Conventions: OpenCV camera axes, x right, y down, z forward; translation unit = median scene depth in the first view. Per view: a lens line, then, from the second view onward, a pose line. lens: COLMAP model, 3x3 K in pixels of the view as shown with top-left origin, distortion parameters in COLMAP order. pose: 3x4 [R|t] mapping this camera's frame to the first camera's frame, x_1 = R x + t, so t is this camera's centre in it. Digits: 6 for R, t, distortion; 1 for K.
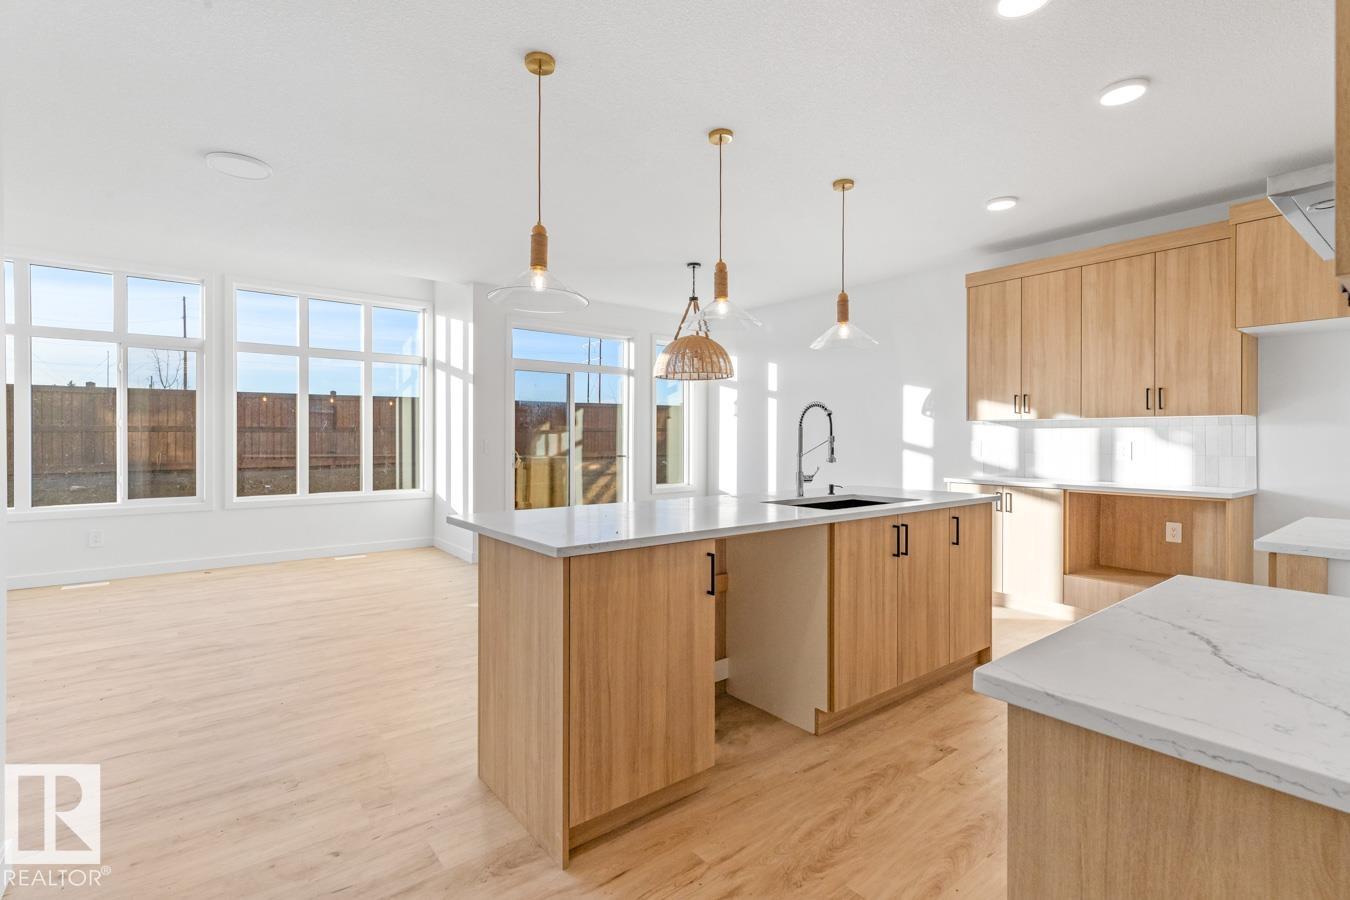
lens RADIAL K [[627.6, 0, 669.1], [0, 627.6, 438.8], [0, 0, 1]] dist [0.001198, 0.000253]
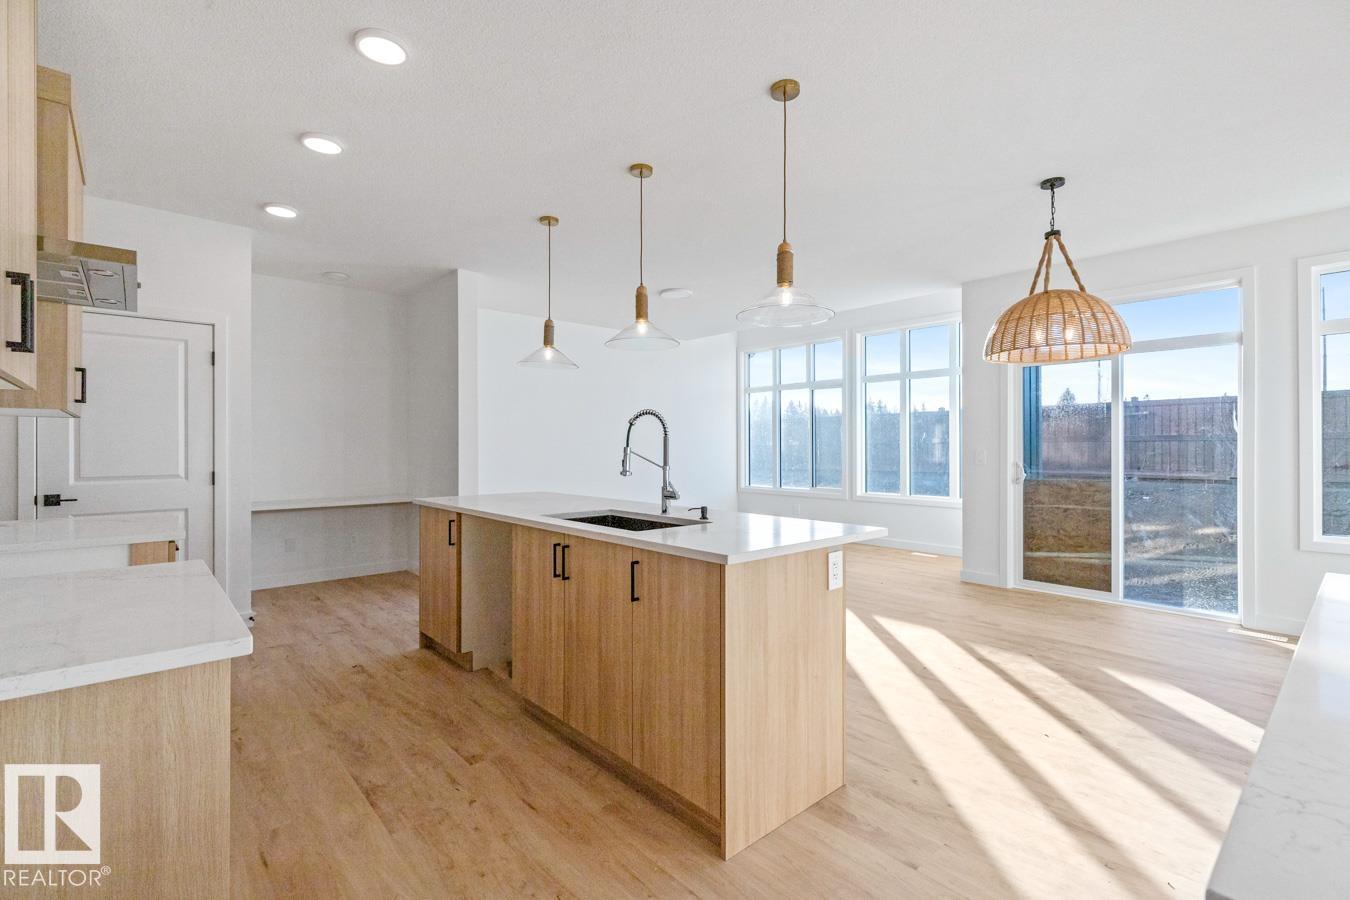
lens RADIAL K [[613.0, 0, 673.9], [0, 613.0, 442.4], [0, 0, 1]] dist [0.000370, -0.000039]
pose [[0.057873, -0.009926, -0.998275, 1.076117], [0.001466, 0.999950, -0.009857, -0.002198], [0.998323, -0.000893, 0.057885, 0.941158]]
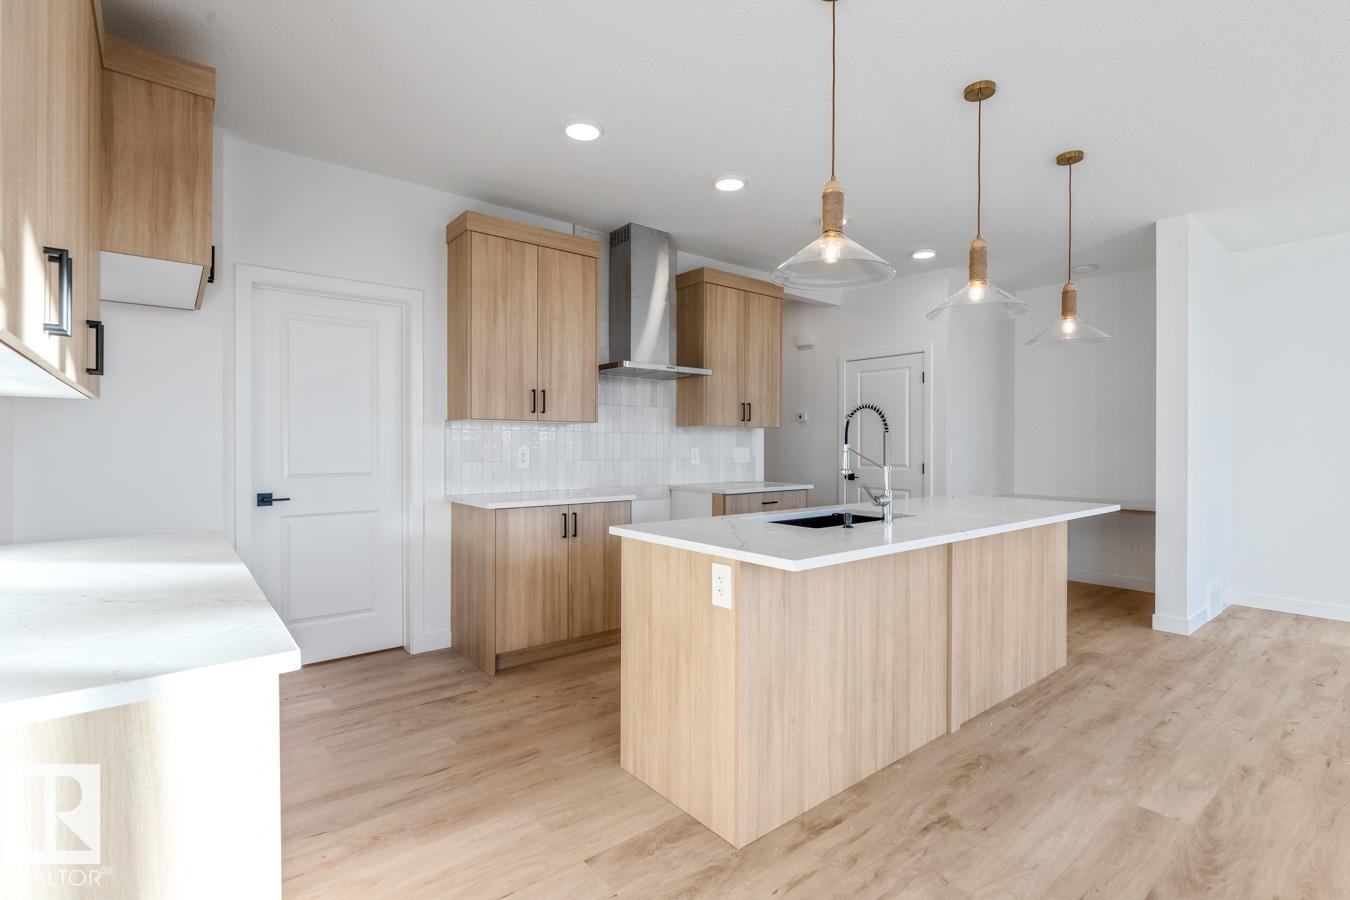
lens RADIAL K [[633.6, 0, 675.0], [0, 633.6, 450.0], [0, 0, 1]] dist [-0.002529, -0.000359]
pose [[-0.999853, -0.004078, -0.016680, 0.477379], [-0.004182, 0.999972, 0.006157, -0.000960], [0.016654, 0.006225, -0.999842, 1.745689]]
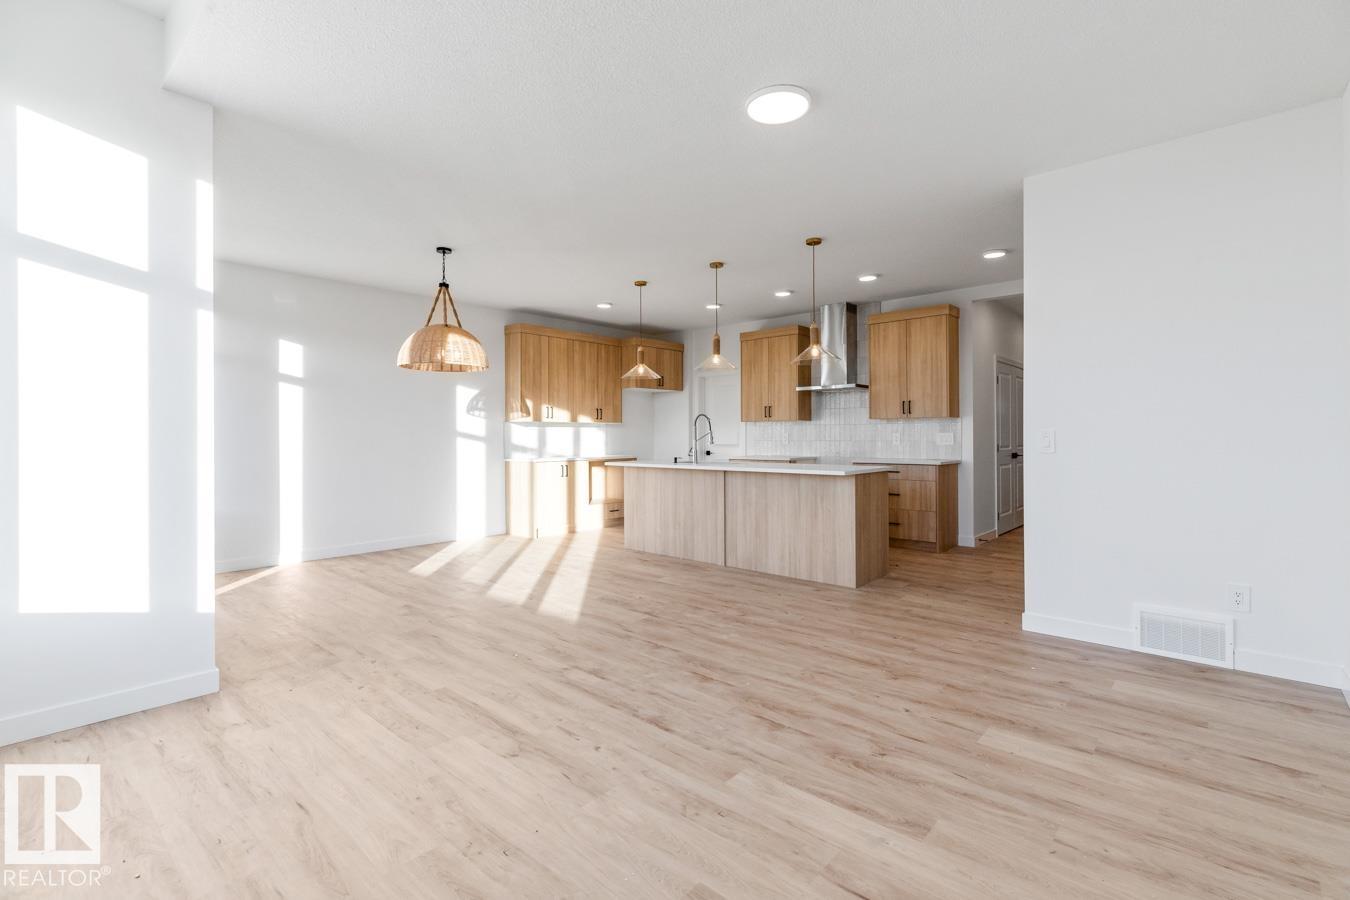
lens RADIAL K [[613.0, 0, 673.9], [0, 613.0, 442.4], [0, 0, 1]] dist [0.000370, -0.000039]
pose [[-0.172506, -0.011915, 0.984936, -1.545252], [0.001775, 0.999921, 0.012407, 0.005959], [-0.985007, 0.003888, -0.172472, 1.351471]]
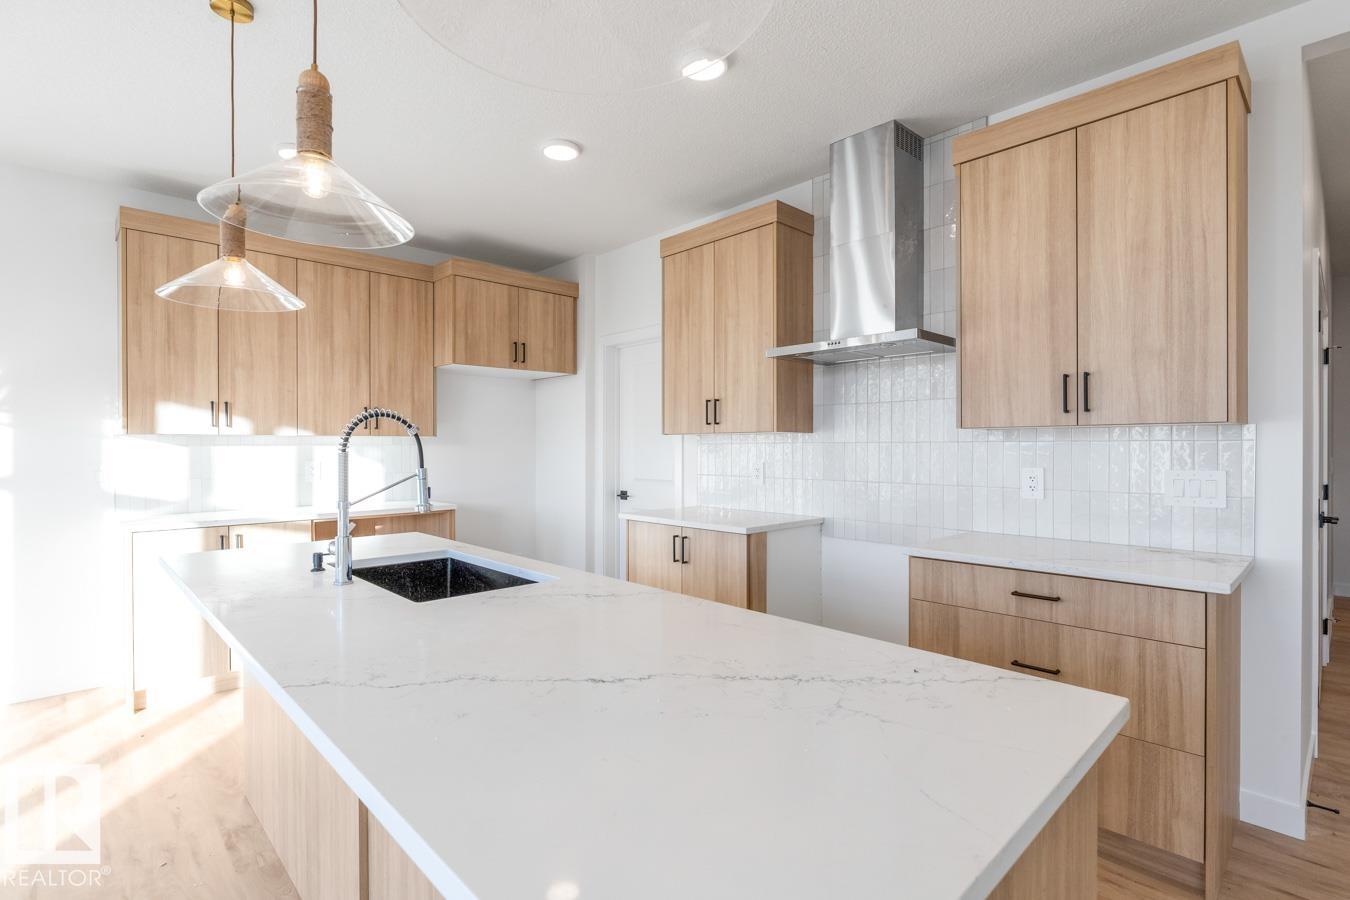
lens RADIAL K [[649.7, 0, 675.0], [0, 649.7, 450.0], [0, 0, 1]] dist [-0.000769, 0.000368]
pose [[-0.095717, -0.008203, 0.995375, -0.364455], [0.000639, 0.999965, 0.008302, -0.026846], [-0.995408, 0.001431, -0.095708, 0.757493]]
